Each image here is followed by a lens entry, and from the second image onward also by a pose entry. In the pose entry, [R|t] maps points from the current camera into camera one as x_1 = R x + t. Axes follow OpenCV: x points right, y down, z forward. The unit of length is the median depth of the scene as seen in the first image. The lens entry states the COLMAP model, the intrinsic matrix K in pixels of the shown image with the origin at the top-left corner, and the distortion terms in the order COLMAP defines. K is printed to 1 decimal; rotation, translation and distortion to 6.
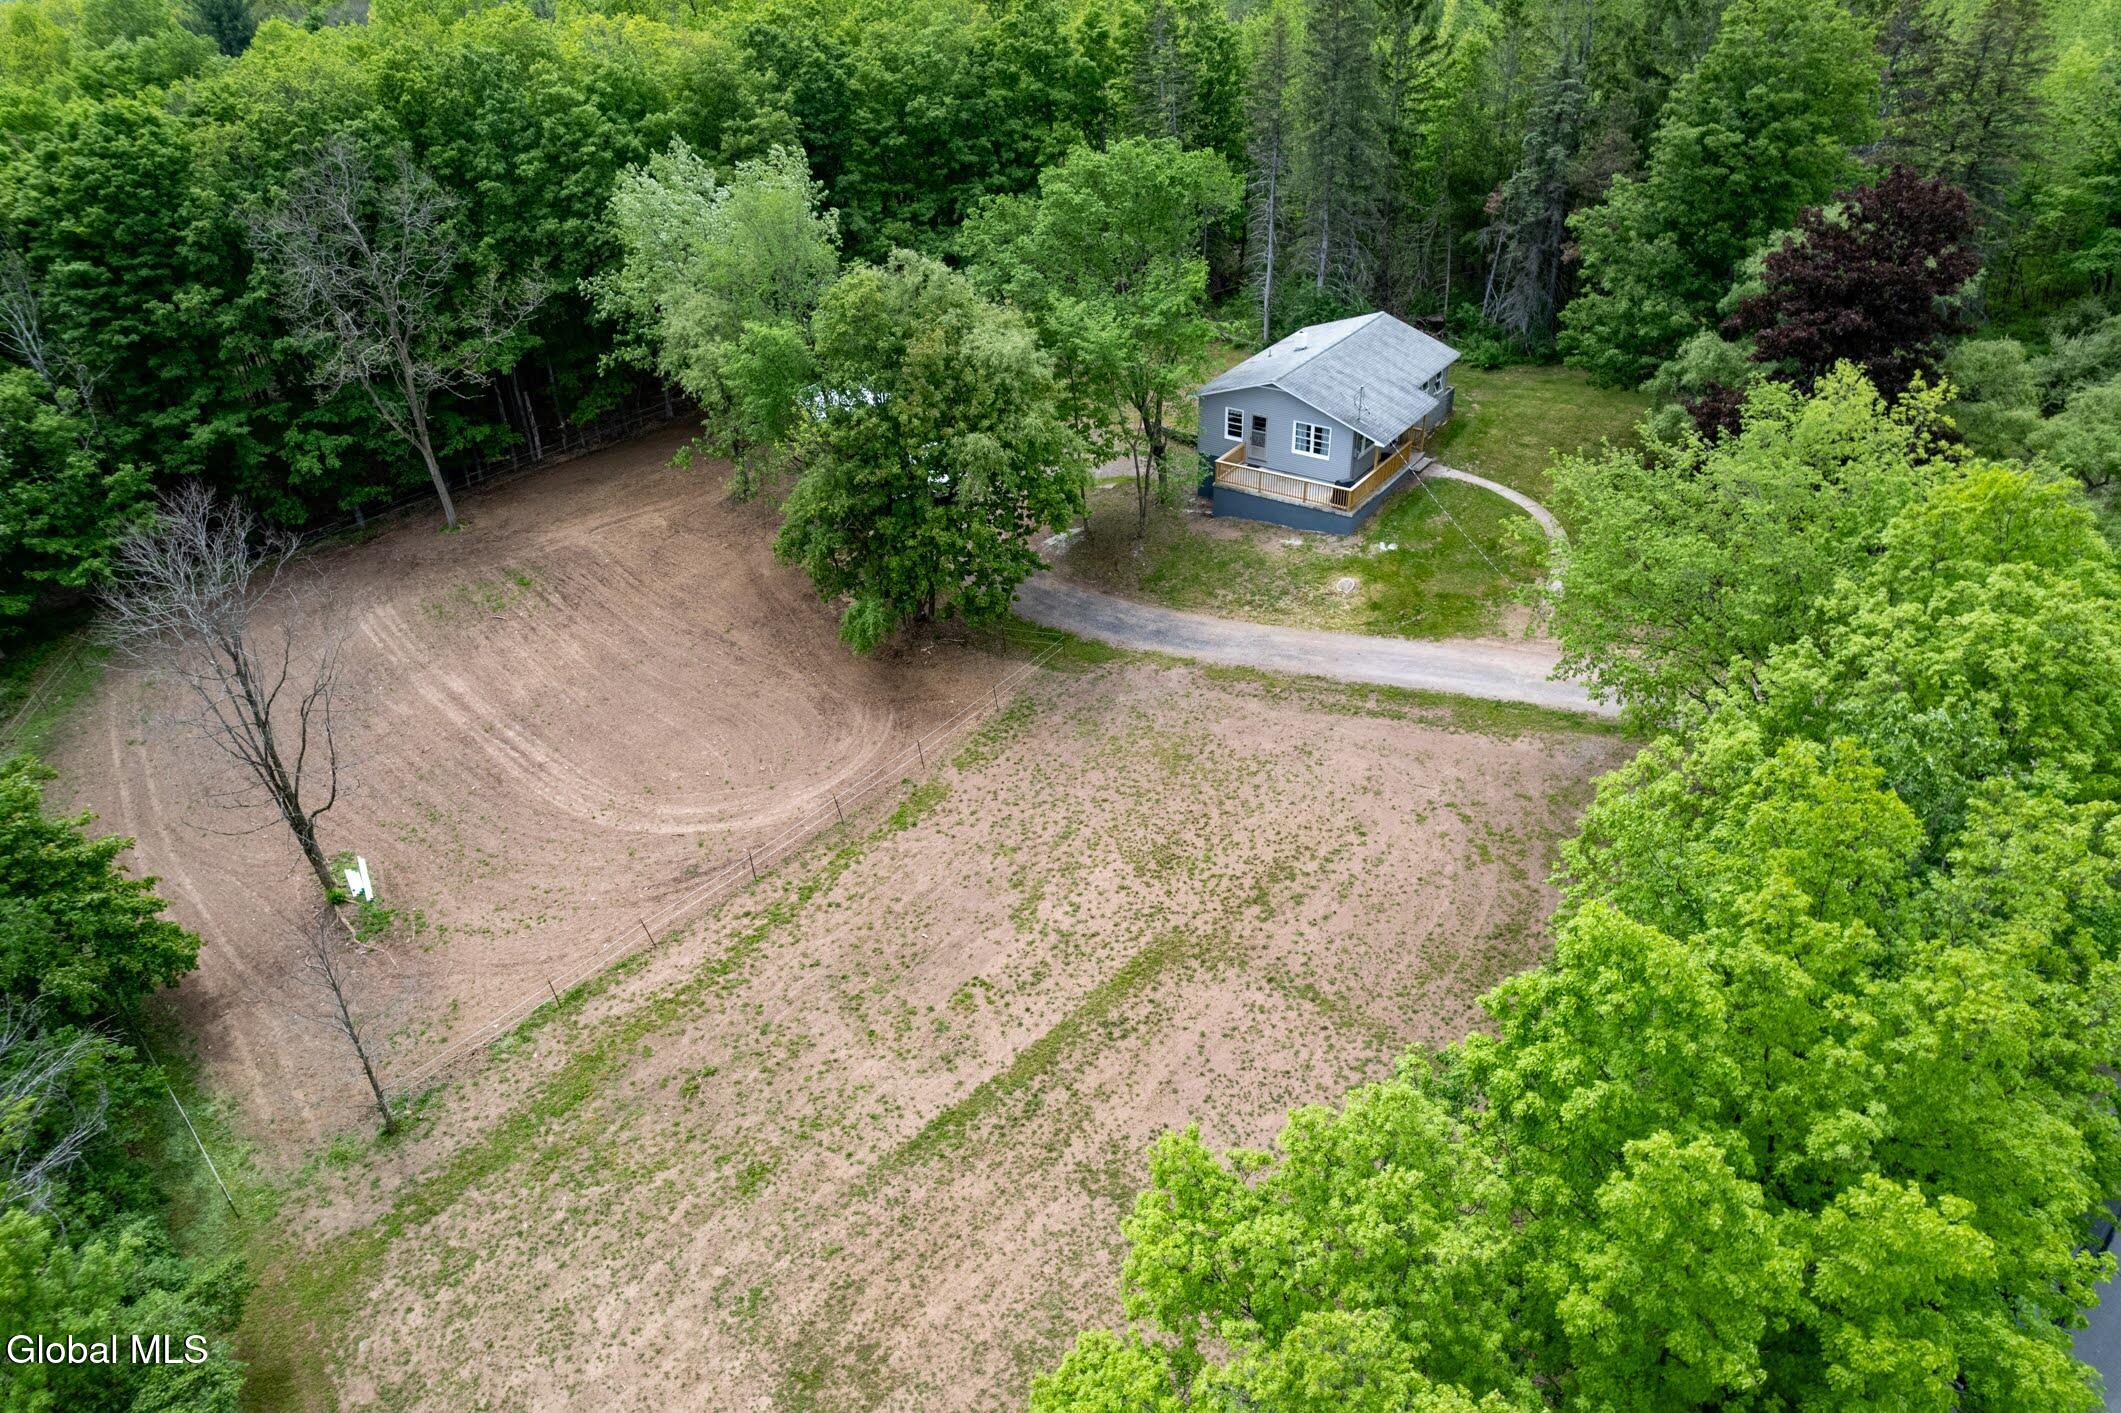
lens RADIAL K [[1390.0, 0, 1060.5], [0, 1390.0, 706.5], [0, 0, 1]] dist [-0.066966, 0.057471]
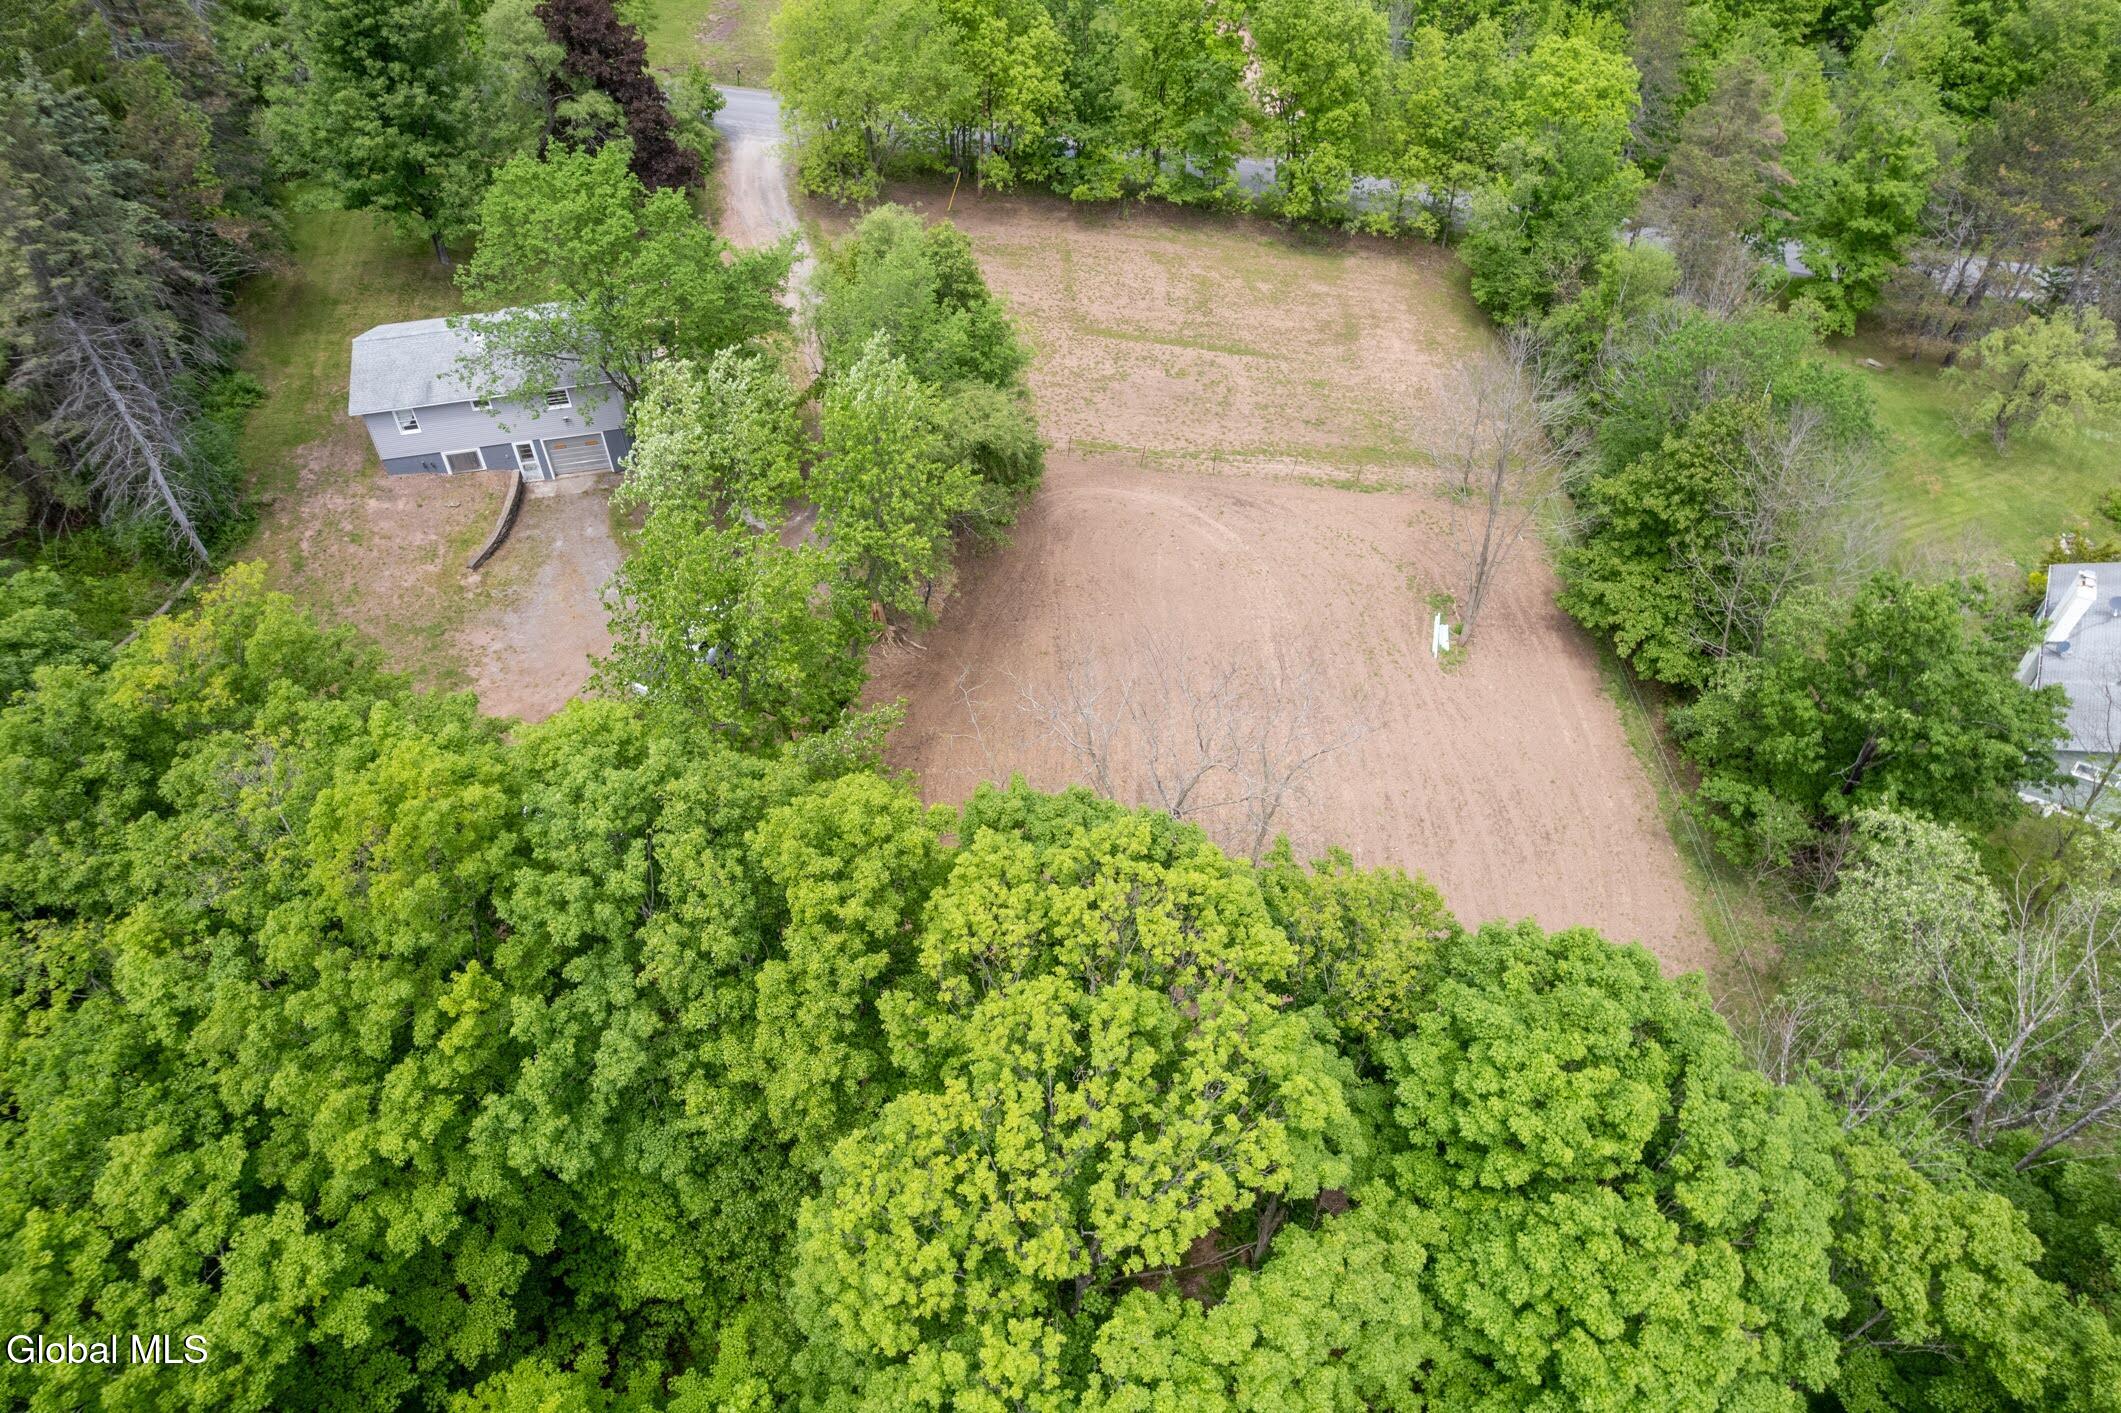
lens RADIAL K [[1390.0, 0, 1060.5], [0, 1390.0, 706.5], [0, 0, 1]] dist [-0.066966, 0.057471]
pose [[-0.718999, -0.449367, 0.530197, -1.124207], [0.386843, 0.375020, 0.842444, -1.235287], [-0.577401, 0.810820, -0.095804, 1.603851]]
